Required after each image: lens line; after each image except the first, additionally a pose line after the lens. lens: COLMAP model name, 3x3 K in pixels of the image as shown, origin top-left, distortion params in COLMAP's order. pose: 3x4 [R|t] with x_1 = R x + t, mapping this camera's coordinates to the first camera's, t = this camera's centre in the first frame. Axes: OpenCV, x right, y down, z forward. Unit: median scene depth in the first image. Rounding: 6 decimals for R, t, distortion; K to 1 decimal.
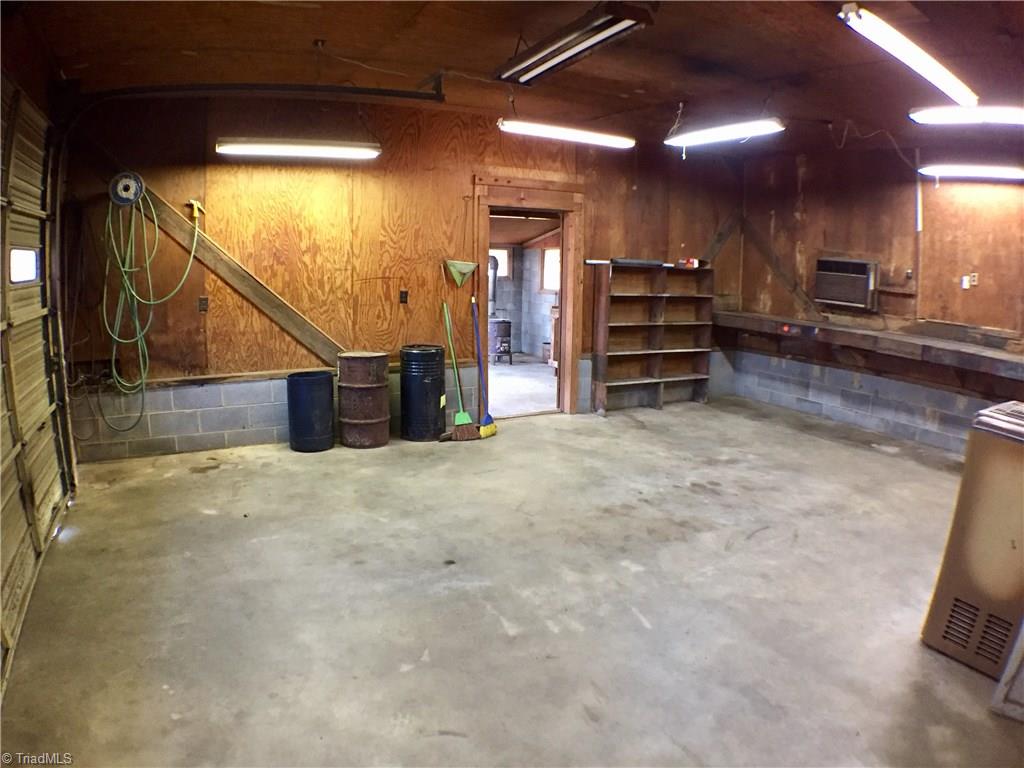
lens RADIAL K [[630.7, 0, 510.6], [0, 630.7, 391.0], [0, 0, 1]] dist [-0.222725, 0.025002]
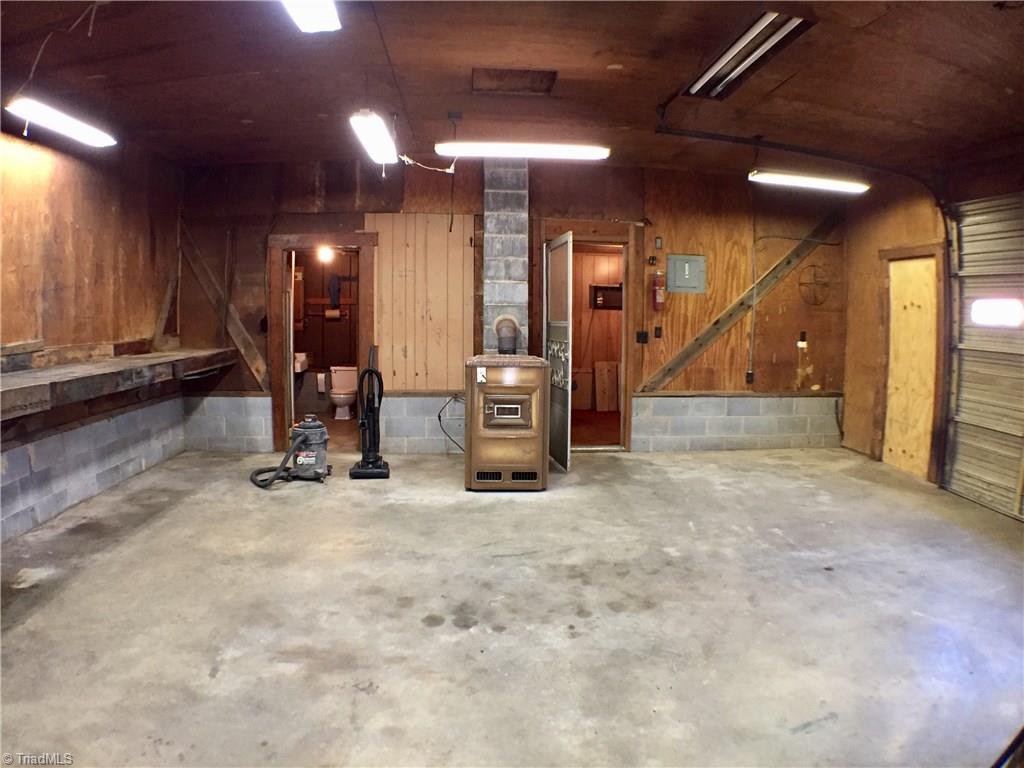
lens RADIAL K [[630.7, 0, 510.6], [0, 630.7, 391.0], [0, 0, 1]] dist [-0.222725, 0.025002]
pose [[-0.917034, -0.085305, 0.389579, 0.039593], [0.036163, 0.955045, 0.294248, -0.280467], [-0.397166, 0.283924, -0.872724, 1.587112]]
